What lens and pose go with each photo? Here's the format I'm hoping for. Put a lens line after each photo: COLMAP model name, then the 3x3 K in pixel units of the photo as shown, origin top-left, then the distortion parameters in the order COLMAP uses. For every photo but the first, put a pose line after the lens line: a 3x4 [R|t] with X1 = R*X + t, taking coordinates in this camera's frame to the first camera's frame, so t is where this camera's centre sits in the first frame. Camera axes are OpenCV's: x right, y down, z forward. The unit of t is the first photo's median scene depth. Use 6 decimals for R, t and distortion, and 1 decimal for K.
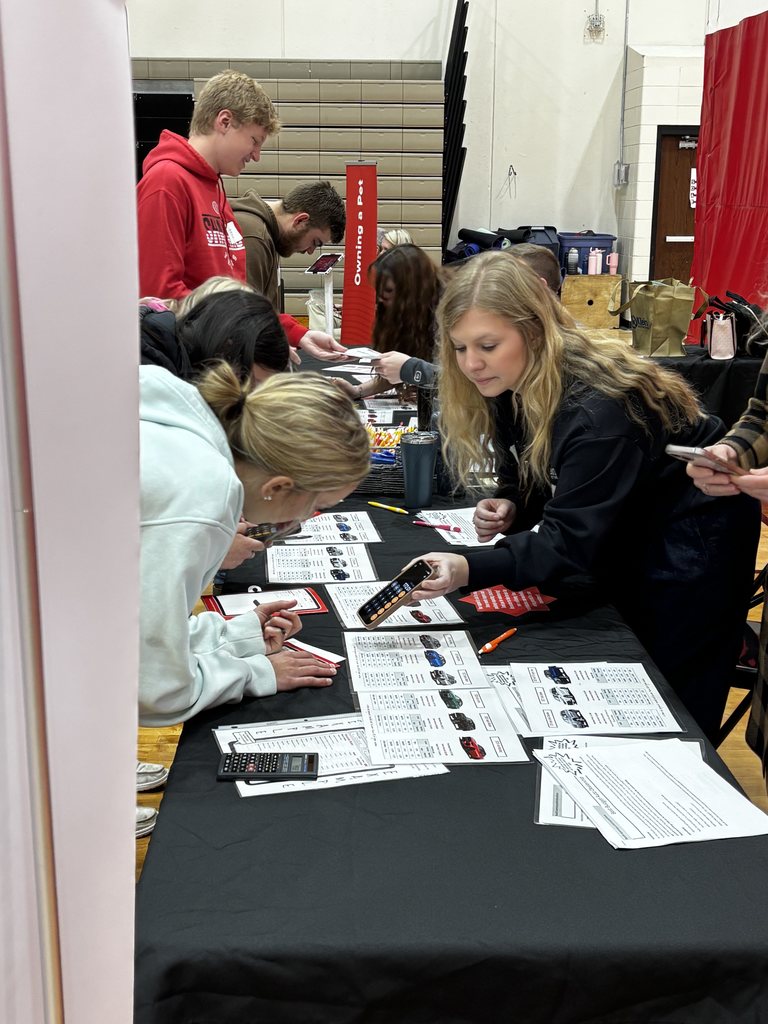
lens RADIAL K [[1306.7, 0, 384.0], [0, 1306.7, 512.0], [0, 0, 1]] dist [0.176488, -0.916848]
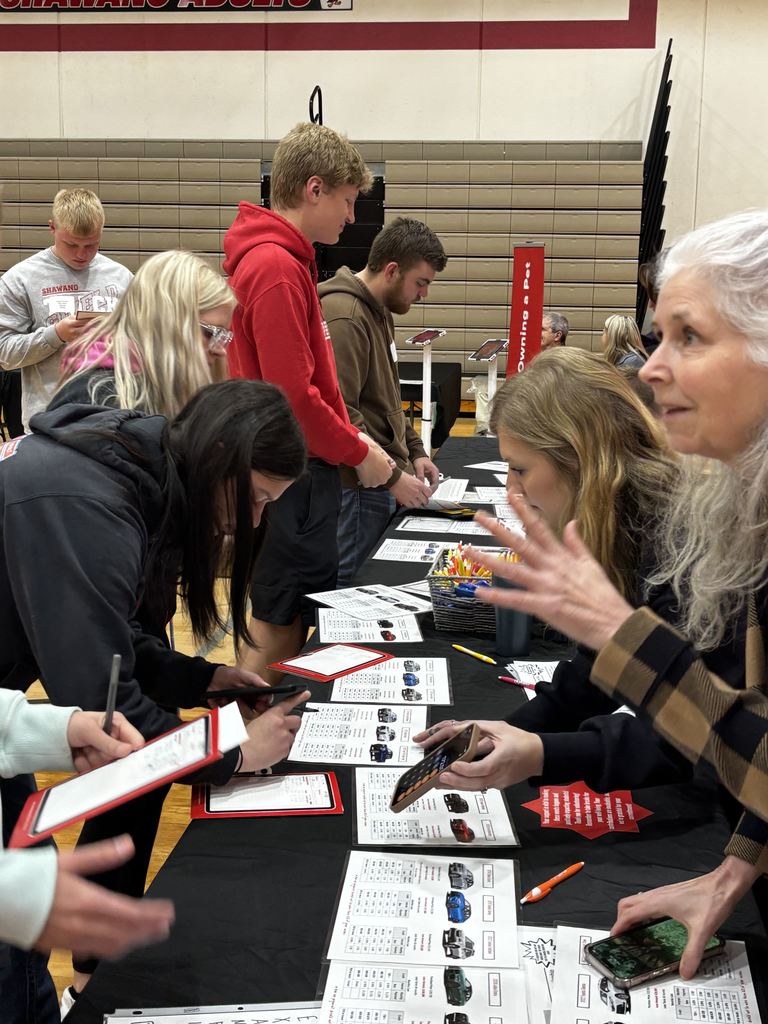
lens RADIAL K [[1306.7, 0, 384.0], [0, 1306.7, 512.0], [0, 0, 1]] dist [0.176488, -0.916848]
pose [[0.987363, 0.033987, -0.154790, 0.075858], [-0.043241, 0.997448, -0.056814, -0.045841], [0.152464, 0.062789, 0.986312, 0.191214]]
